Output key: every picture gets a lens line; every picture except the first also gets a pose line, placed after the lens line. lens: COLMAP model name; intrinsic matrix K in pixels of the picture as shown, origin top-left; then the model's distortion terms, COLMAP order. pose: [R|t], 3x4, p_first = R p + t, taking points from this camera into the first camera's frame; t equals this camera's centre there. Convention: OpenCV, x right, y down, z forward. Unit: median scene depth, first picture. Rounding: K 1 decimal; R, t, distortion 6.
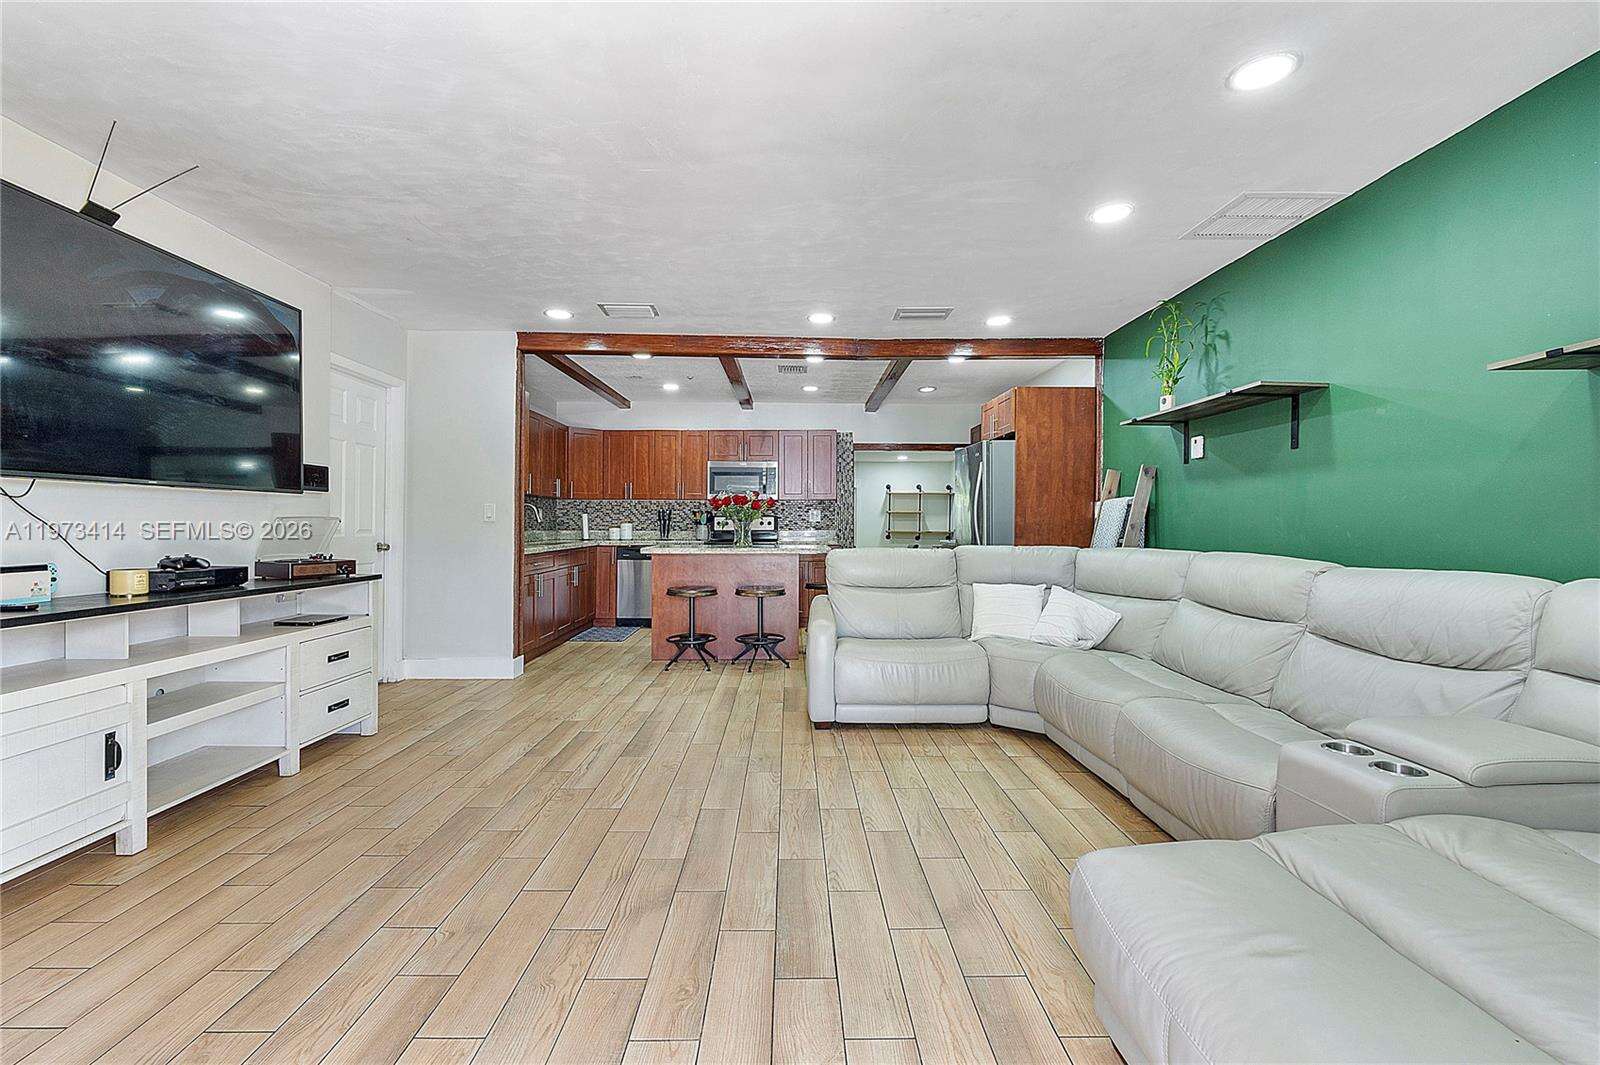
lens RADIAL K [[677.1, 0, 798.7], [0, 677.1, 526.8], [0, 0, 1]] dist [0.000624, 0.000065]
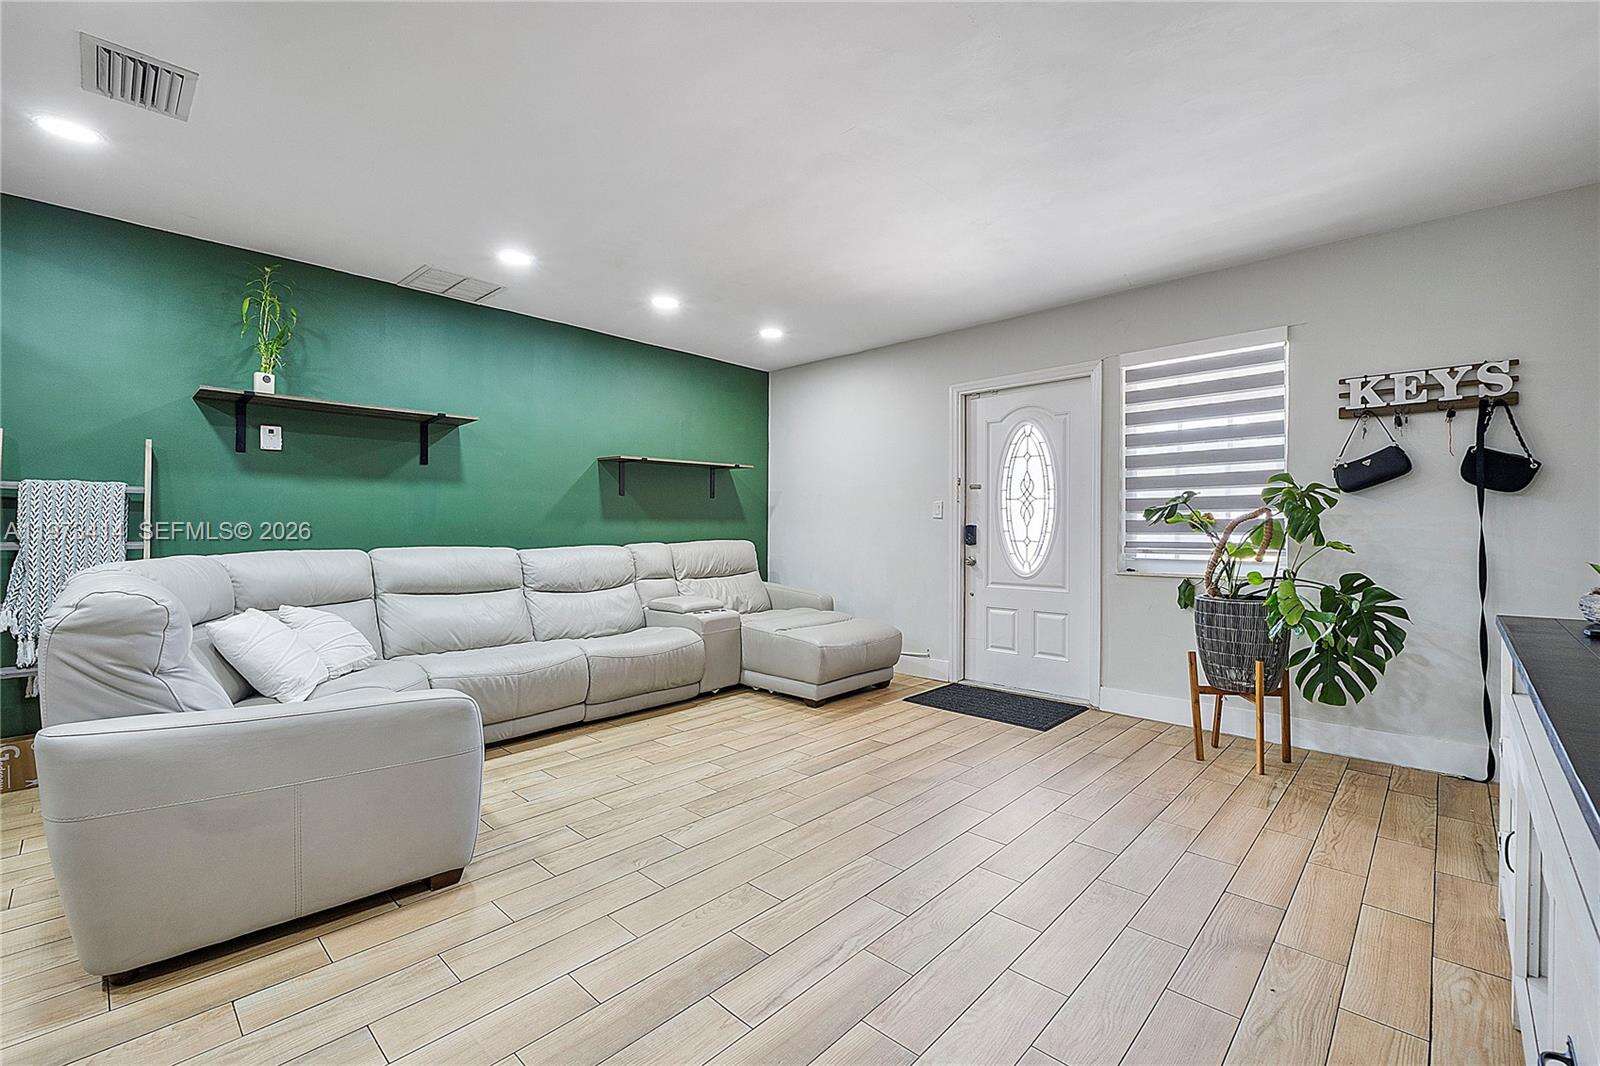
lens RADIAL K [[677.1, 0, 798.8], [0, 677.1, 530.3], [0, 0, 1]] dist [0.000624, 0.000065]
pose [[-0.714661, -0.006791, 0.699438, -0.677621], [-0.000661, 0.999959, 0.009033, -0.002509], [-0.699471, 0.005993, -0.714636, 1.416309]]
